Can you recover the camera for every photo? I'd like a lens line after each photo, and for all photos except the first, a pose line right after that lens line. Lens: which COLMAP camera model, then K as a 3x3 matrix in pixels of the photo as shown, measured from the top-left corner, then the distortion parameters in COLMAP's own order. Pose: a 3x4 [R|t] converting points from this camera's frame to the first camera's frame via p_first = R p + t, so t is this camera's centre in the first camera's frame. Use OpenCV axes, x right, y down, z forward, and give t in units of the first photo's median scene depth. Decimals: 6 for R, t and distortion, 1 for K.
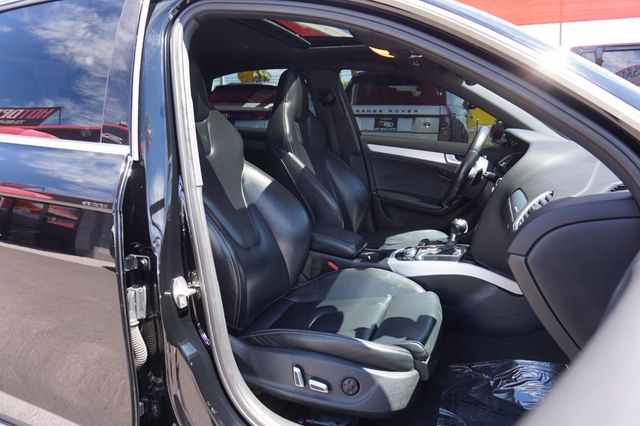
lens RADIAL K [[435.2, 0, 322.8], [0, 435.2, 212.4], [0, 0, 1]] dist [-0.052653, 0.046162]
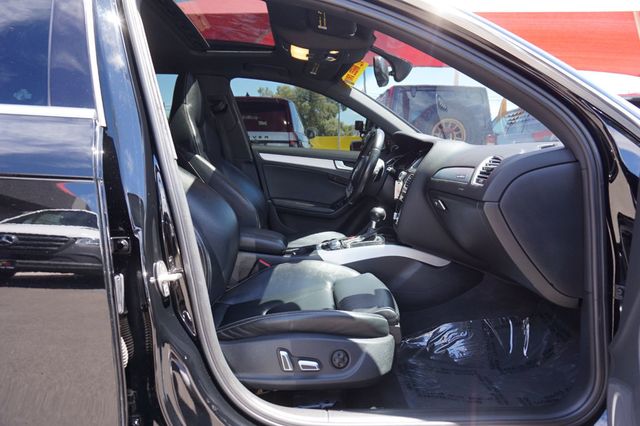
lens RADIAL K [[435.2, 0, 322.8], [0, 435.2, 212.4], [0, 0, 1]] dist [-0.052653, 0.046162]
pose [[0.924928, -0.055308, 0.376098, -0.240294], [0.086058, 0.994138, -0.065445, 0.094032], [-0.370274, 0.092898, 0.924266, 0.045733]]
